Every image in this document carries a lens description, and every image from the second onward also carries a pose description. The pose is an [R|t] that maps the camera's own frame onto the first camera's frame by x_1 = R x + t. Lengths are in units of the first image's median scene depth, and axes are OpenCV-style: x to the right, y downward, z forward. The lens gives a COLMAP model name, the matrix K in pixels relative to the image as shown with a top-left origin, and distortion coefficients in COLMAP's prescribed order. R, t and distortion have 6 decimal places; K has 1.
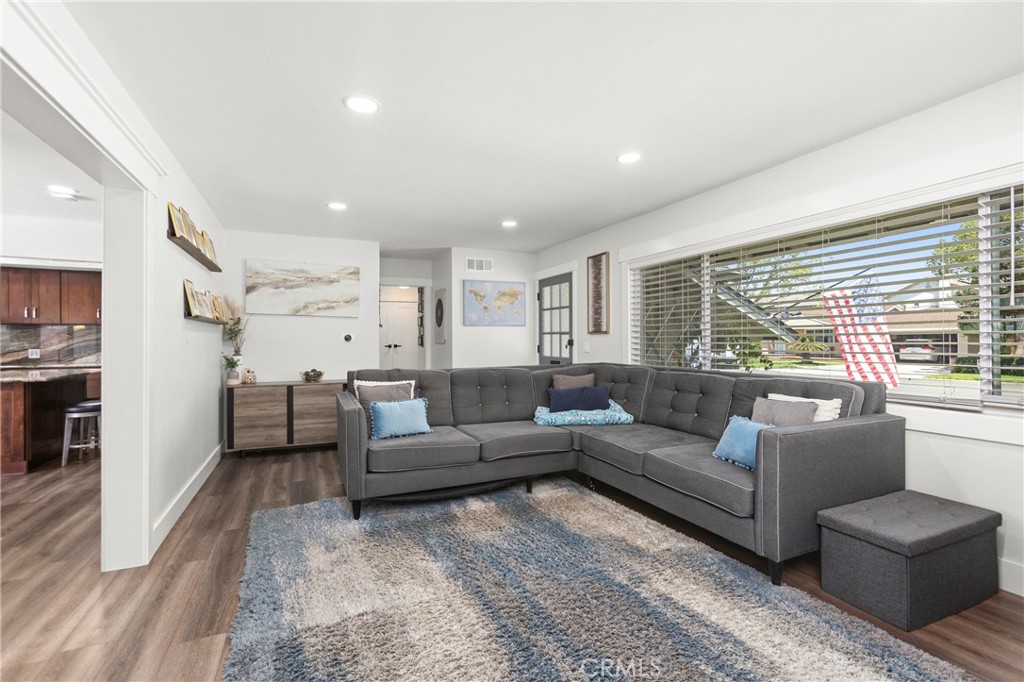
lens RADIAL K [[463.3, 0, 506.6], [0, 463.3, 338.0], [0, 0, 1]] dist [-0.017636, 0.000351]
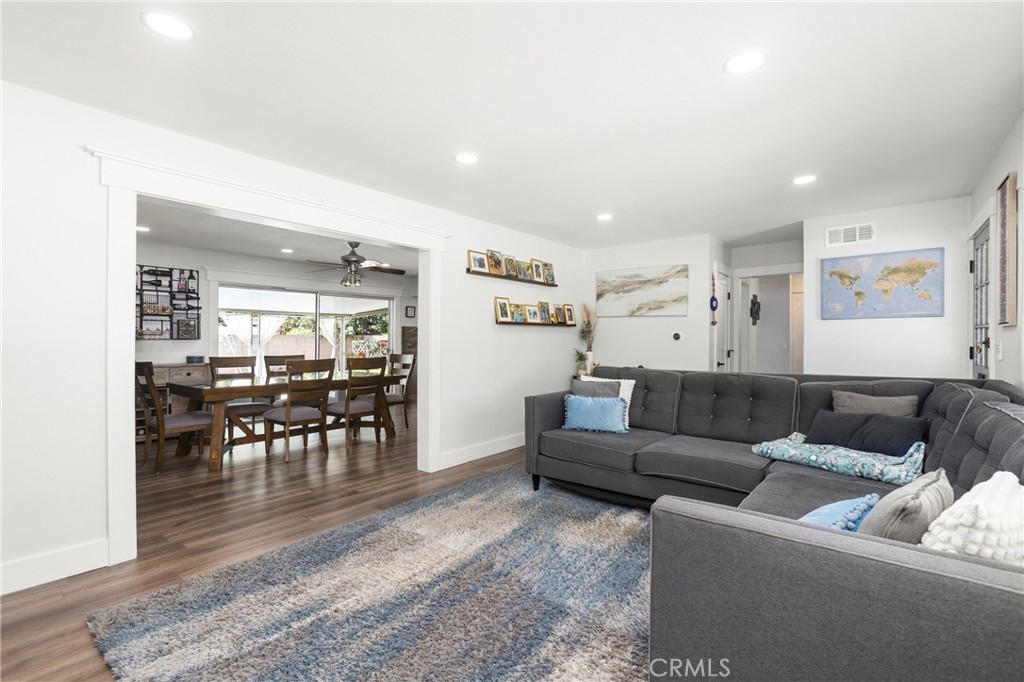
lens RADIAL K [[463.3, 0, 505.9], [0, 463.3, 342.5], [0, 0, 1]] dist [-0.017636, 0.000351]
pose [[0.451256, 0.007859, -0.892360, 0.489197], [0.003323, 0.999939, 0.010487, 0.001459], [0.892388, -0.007698, 0.451203, 0.284068]]
